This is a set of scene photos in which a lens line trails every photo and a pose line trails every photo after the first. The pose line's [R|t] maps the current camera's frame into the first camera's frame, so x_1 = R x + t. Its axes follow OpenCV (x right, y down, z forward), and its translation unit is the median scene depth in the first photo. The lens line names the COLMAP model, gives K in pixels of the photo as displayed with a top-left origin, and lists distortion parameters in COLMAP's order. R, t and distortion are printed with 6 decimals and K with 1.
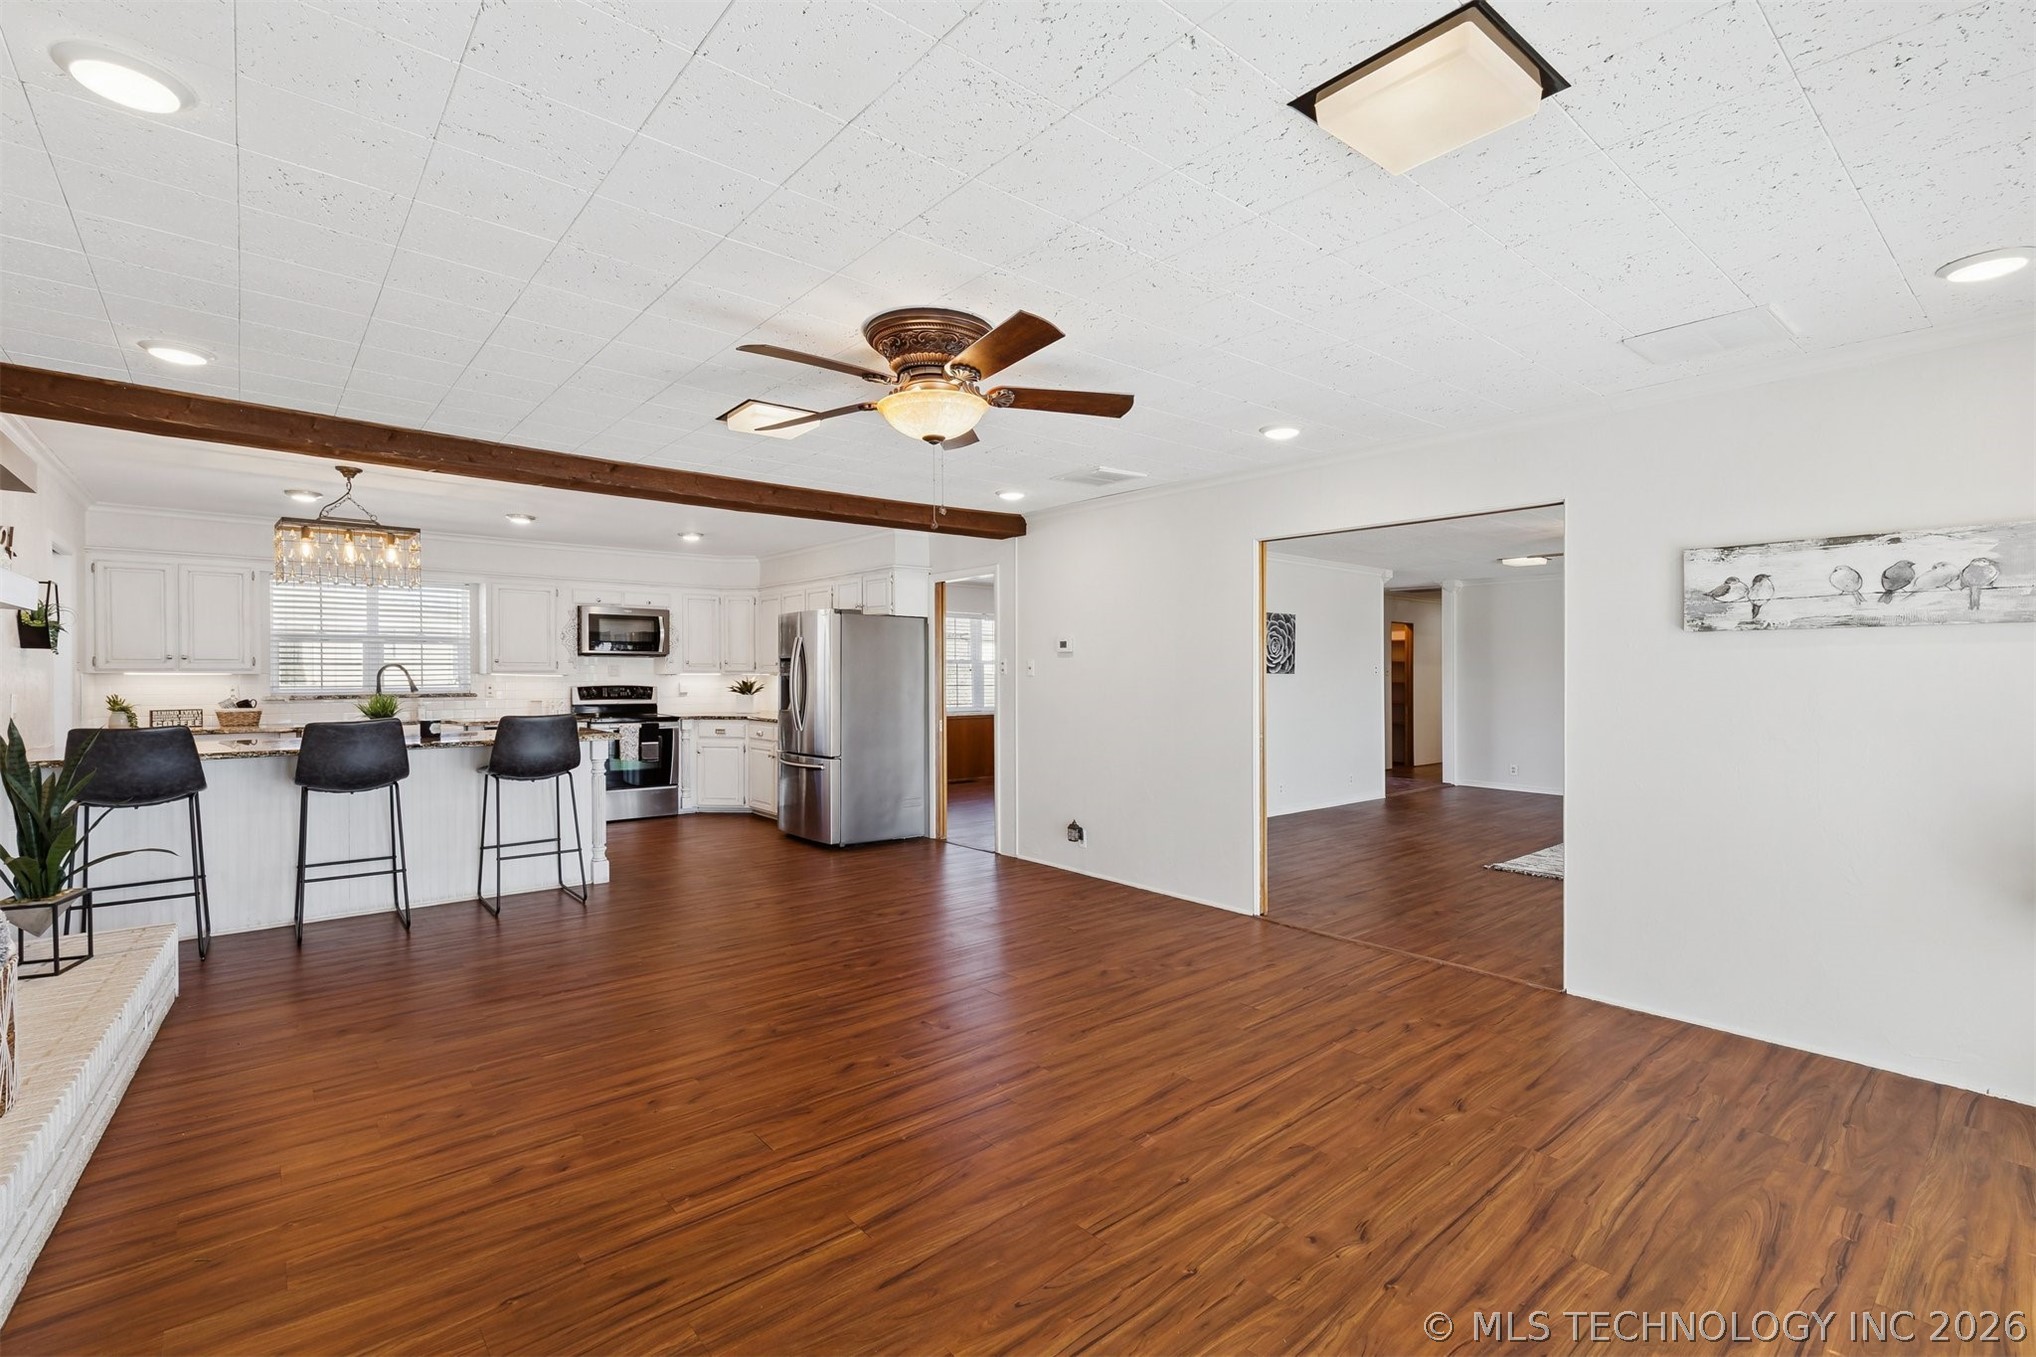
lens RADIAL K [[924.9, 0, 1014.8], [0, 924.9, 667.4], [0, 0, 1]] dist [0.002479, 0.000669]
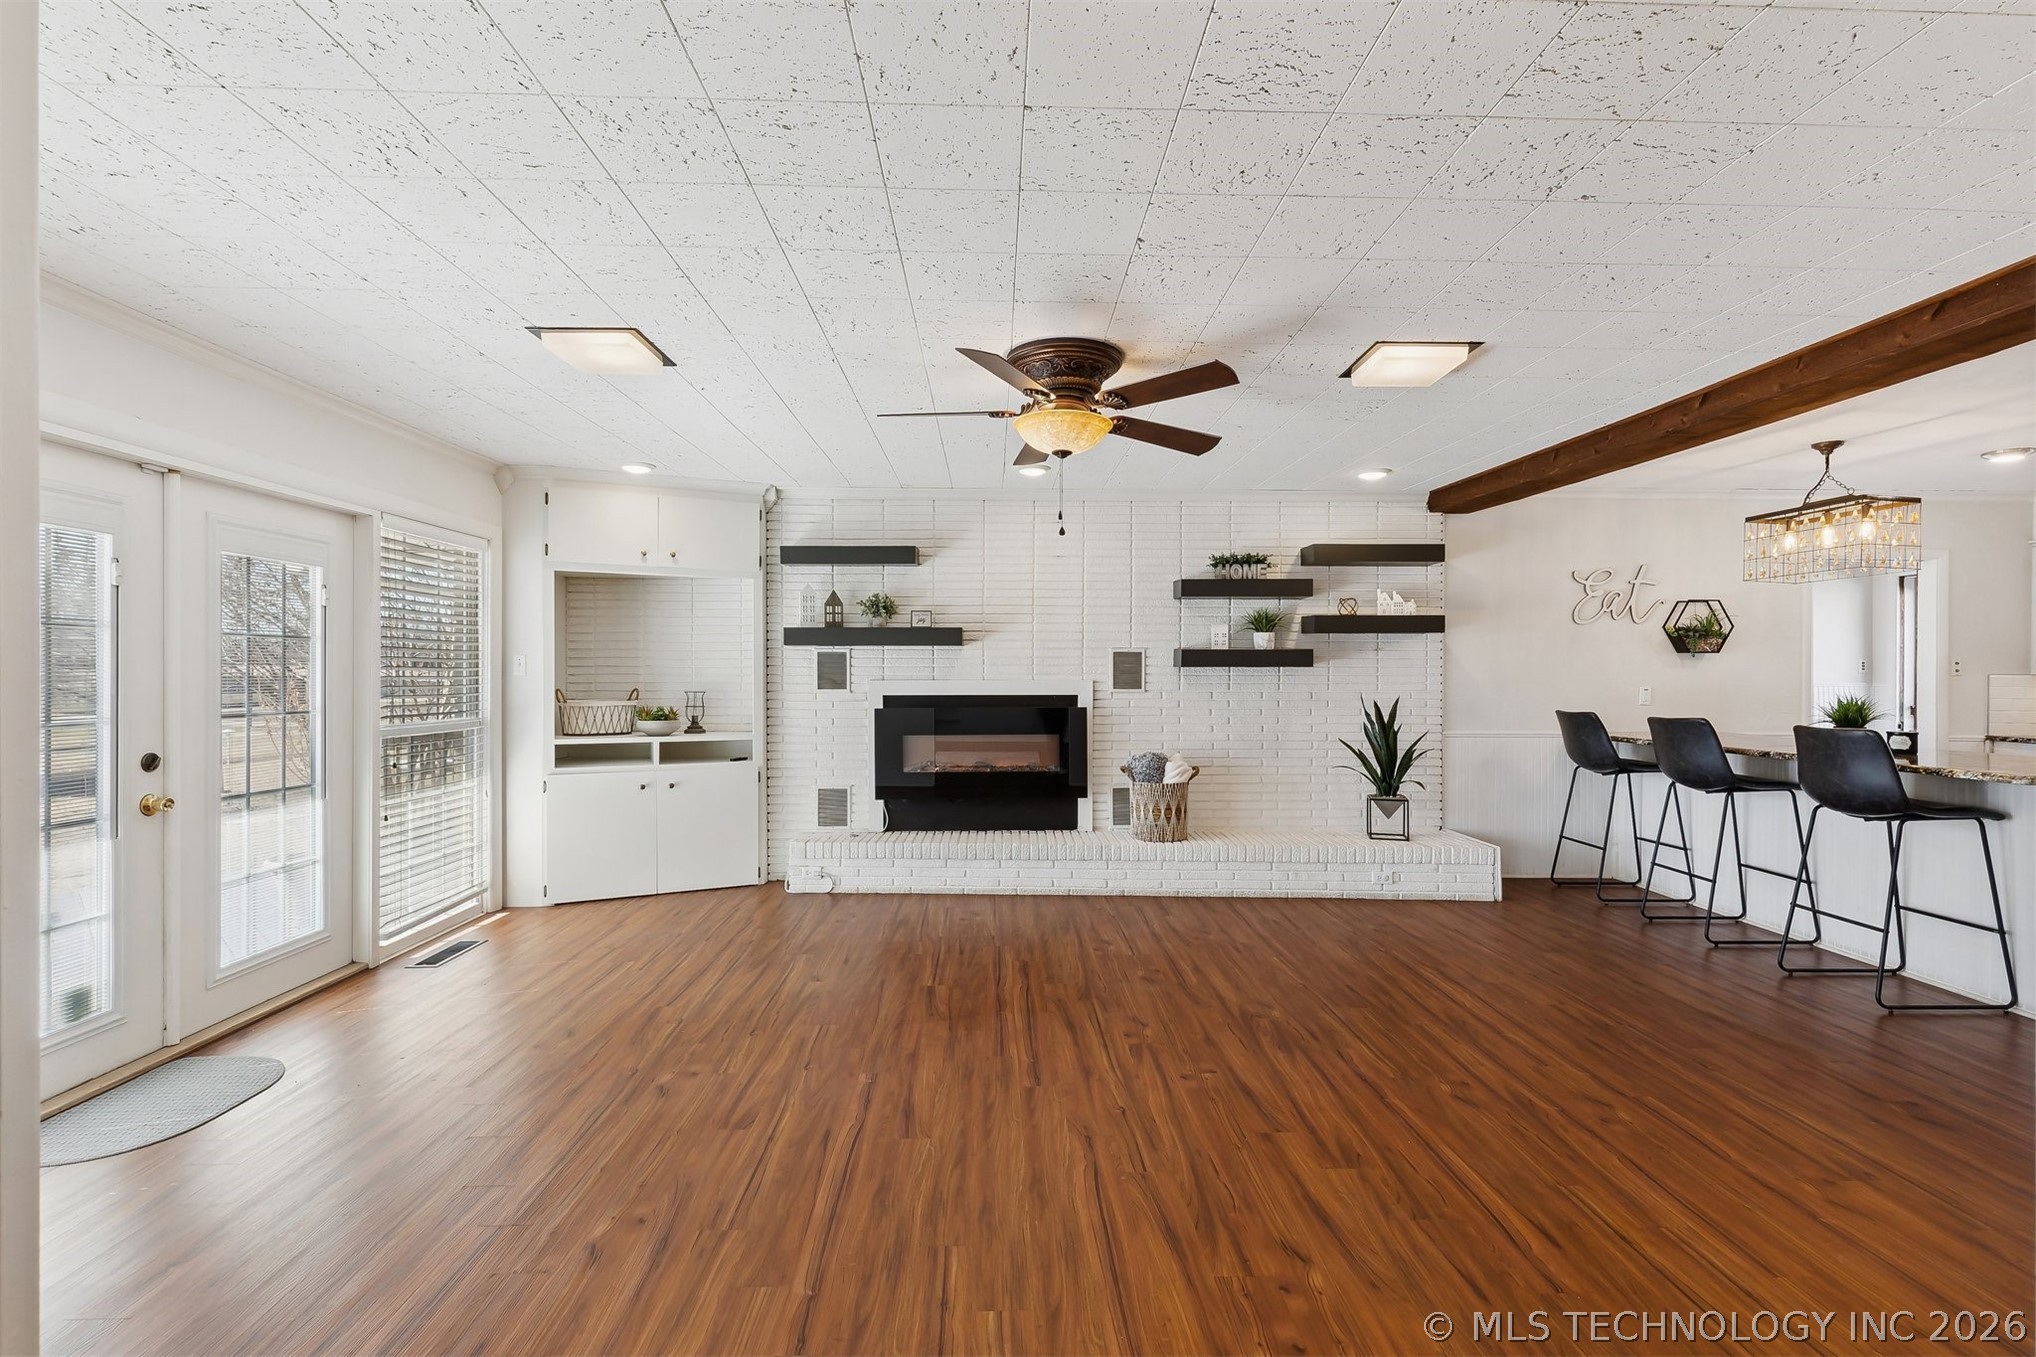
lens RADIAL K [[915.9, 0, 1020.0], [0, 915.9, 675.0], [0, 0, 1]] dist [0.007456, -0.000523]
pose [[-0.621195, -0.000555, -0.783656, 0.782073], [-0.000996, 1.000000, 0.000082, 0.017121], [0.783655, 0.000832, -0.621195, 1.595700]]
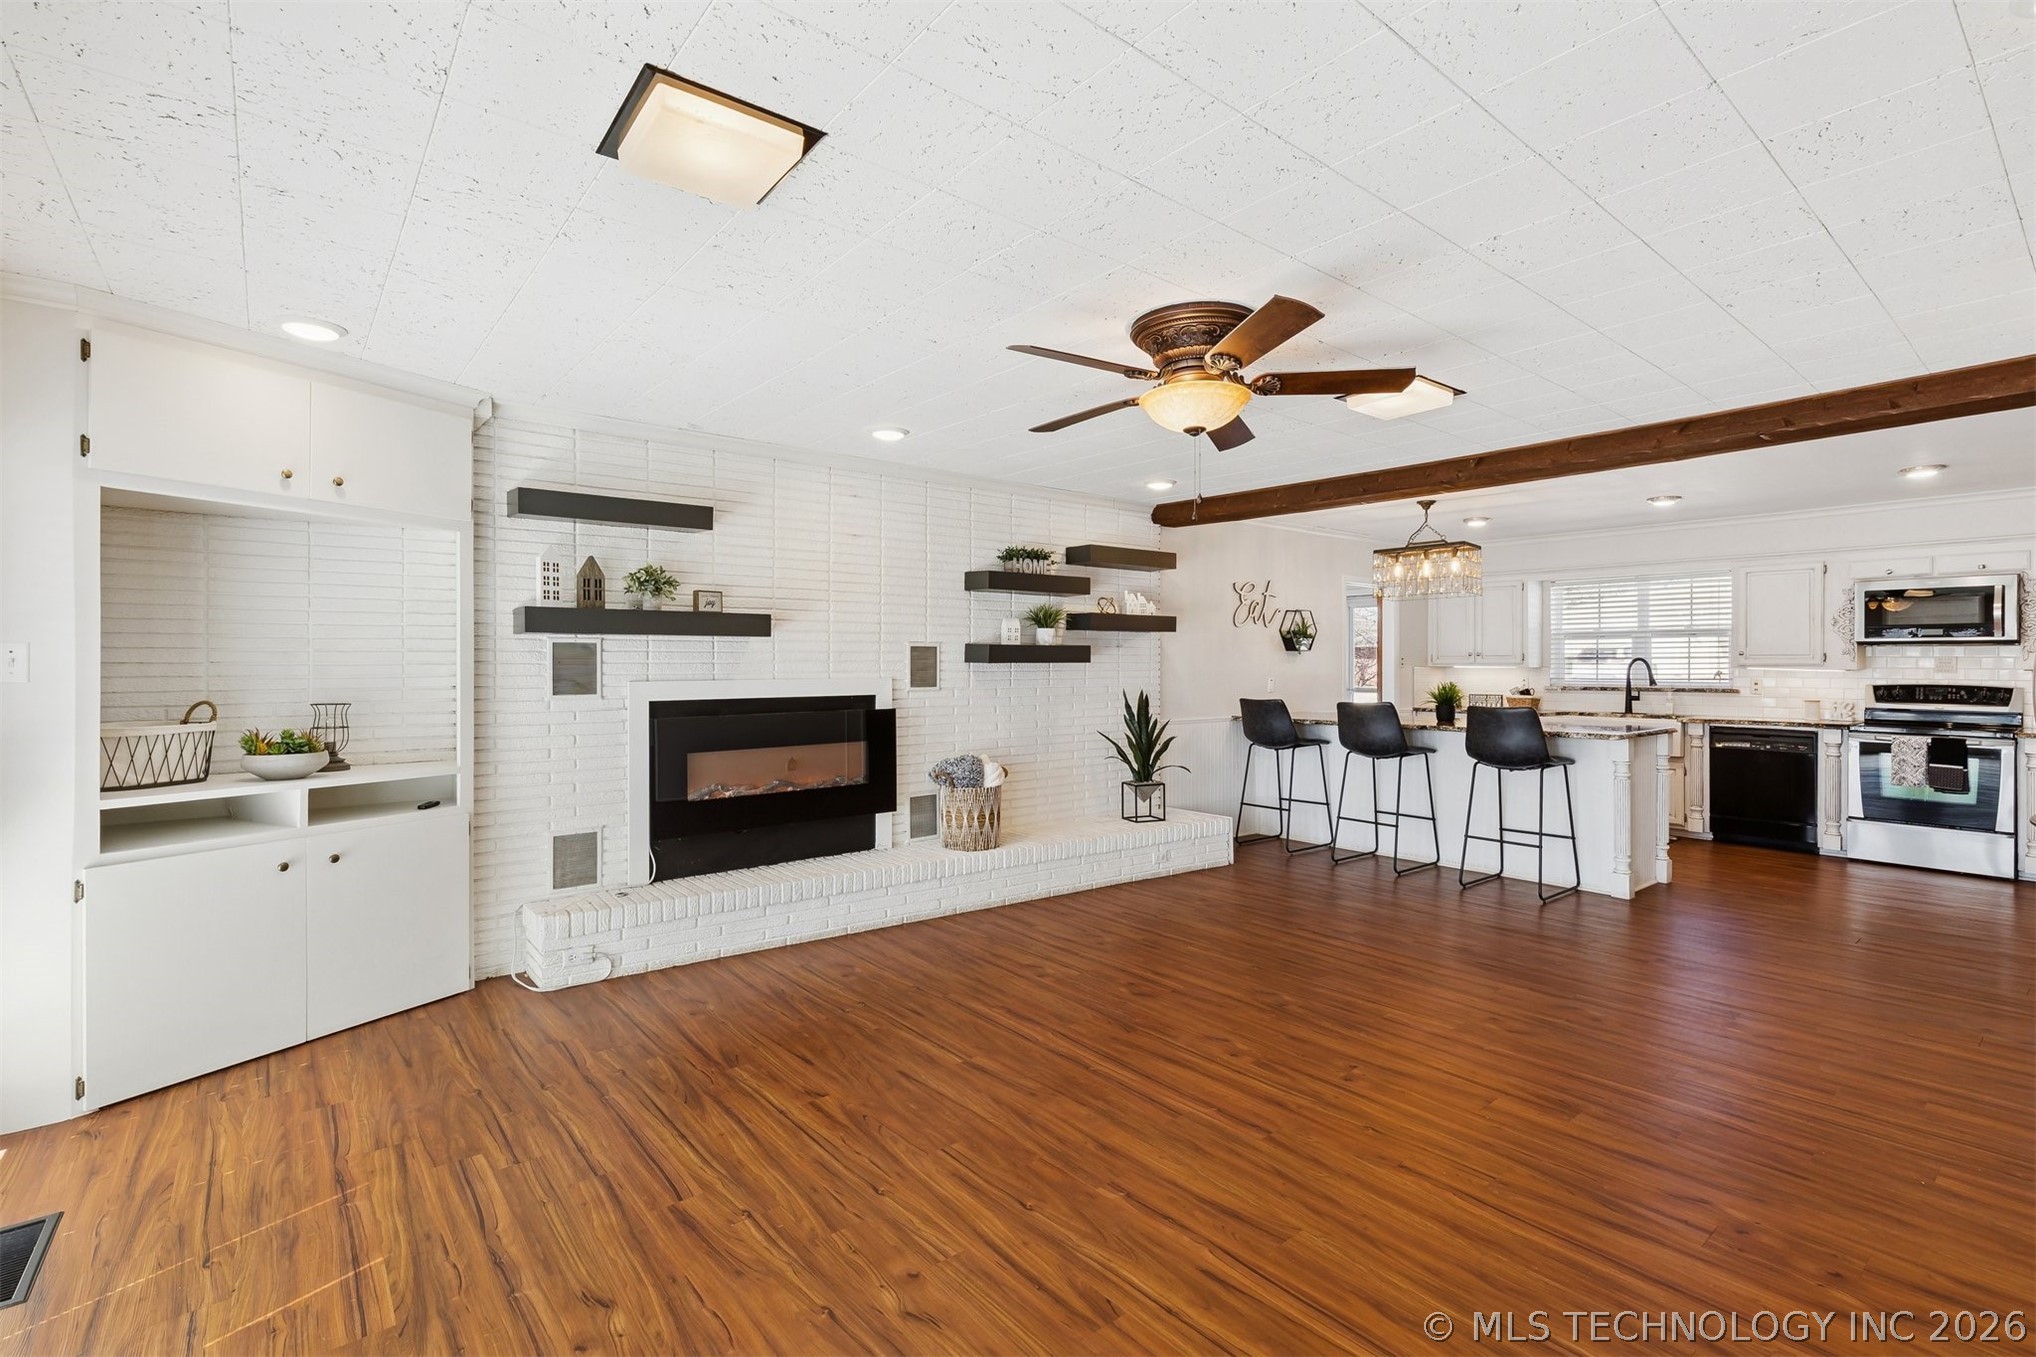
lens RADIAL K [[920.9, 0, 1016.8], [0, 920.9, 665.7], [0, 0, 1]] dist [0.006514, -0.000586]
pose [[-0.017771, 0.000432, -0.999842, 0.890086], [0.003071, 0.999995, 0.000377, 0.005579], [0.999837, -0.003064, -0.017772, 0.803116]]
